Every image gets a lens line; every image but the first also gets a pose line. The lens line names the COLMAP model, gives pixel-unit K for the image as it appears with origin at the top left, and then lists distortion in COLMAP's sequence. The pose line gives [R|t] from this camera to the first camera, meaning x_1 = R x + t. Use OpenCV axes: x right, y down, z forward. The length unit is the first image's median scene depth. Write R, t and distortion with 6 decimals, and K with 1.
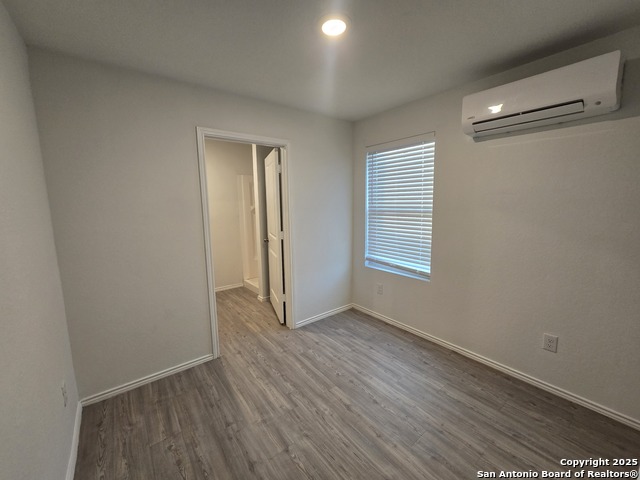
lens RADIAL K [[259.9, 0, 319.6], [0, 259.9, 235.5], [0, 0, 1]] dist [-0.003763, -0.000358]
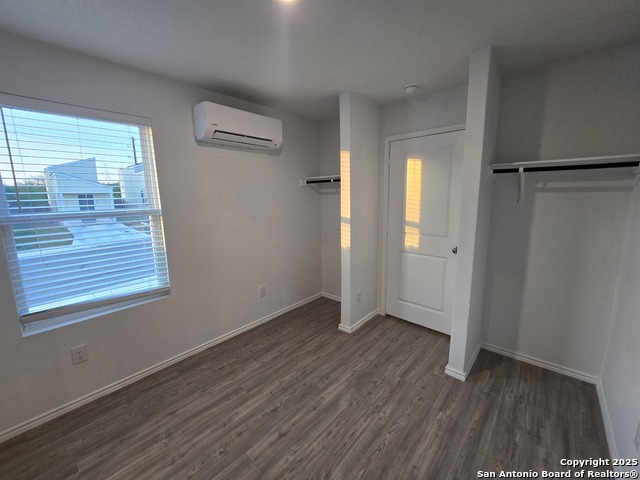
lens RADIAL K [[259.9, 0, 321.1], [0, 259.9, 228.6], [0, 0, 1]] dist [-0.003763, -0.000358]
pose [[-0.165579, -0.116268, 0.979319, -0.606075], [0.154303, 0.977741, 0.142170, -0.107803], [-0.974050, 0.174652, -0.143953, 0.776645]]
